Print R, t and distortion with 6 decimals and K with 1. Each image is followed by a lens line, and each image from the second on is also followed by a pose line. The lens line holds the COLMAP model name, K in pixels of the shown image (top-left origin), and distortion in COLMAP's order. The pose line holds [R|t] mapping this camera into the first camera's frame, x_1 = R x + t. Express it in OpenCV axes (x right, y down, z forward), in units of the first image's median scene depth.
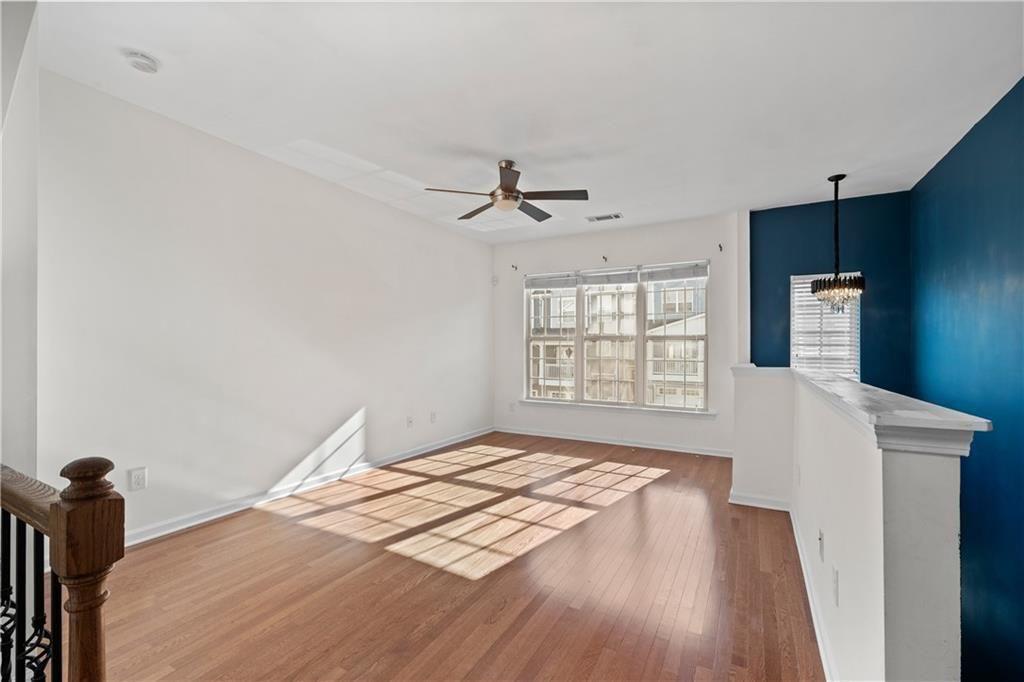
lens RADIAL K [[426.9, 0, 514.5], [0, 426.9, 345.4], [0, 0, 1]] dist [-0.001615, -0.000039]
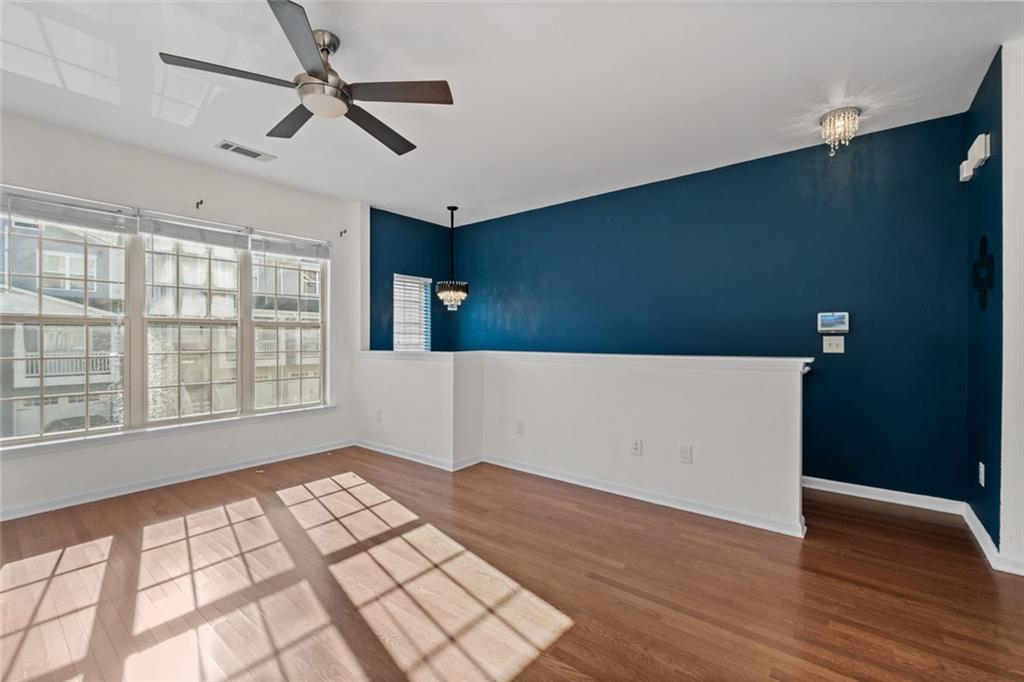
lens RADIAL K [[433.1, 0, 514.3], [0, 433.1, 340.9], [0, 0, 1]] dist [-0.002796, -0.000086]
pose [[0.168946, -0.017272, 0.985474, -0.481749], [-0.003442, 0.999830, 0.018113, -0.003030], [-0.985619, -0.006452, 0.168858, 0.507606]]
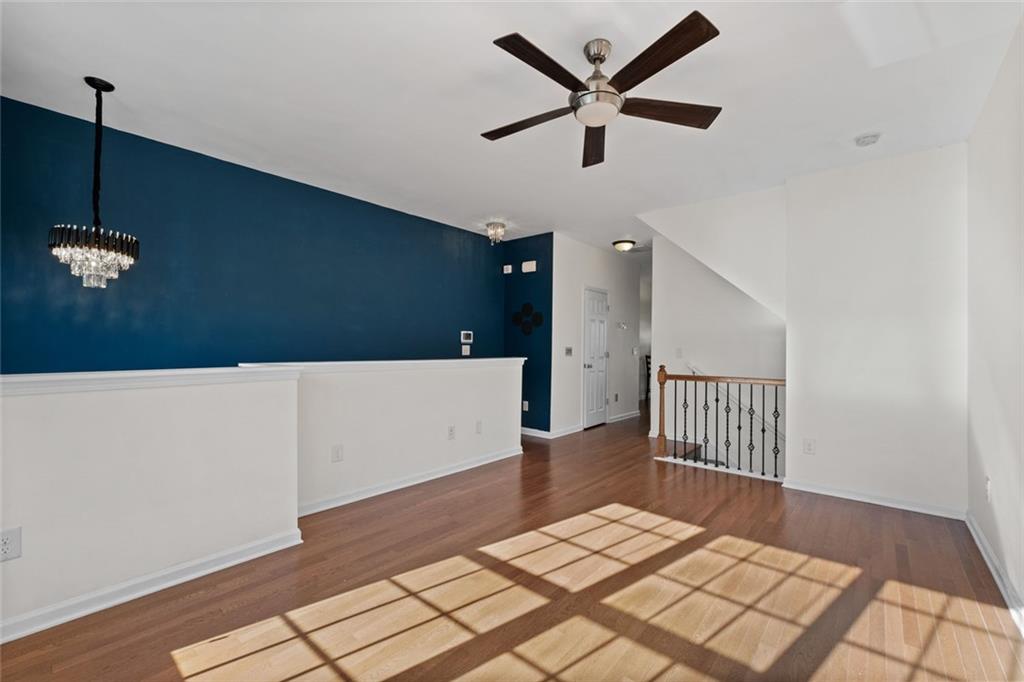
lens RADIAL K [[433.1, 0, 514.3], [0, 433.1, 340.9], [0, 0, 1]] dist [-0.002796, -0.000086]
pose [[-0.979929, -0.014150, 0.198846, -0.019695], [-0.017993, 0.999684, -0.017532, 0.009183], [-0.198535, -0.020758, -0.979874, 1.337567]]
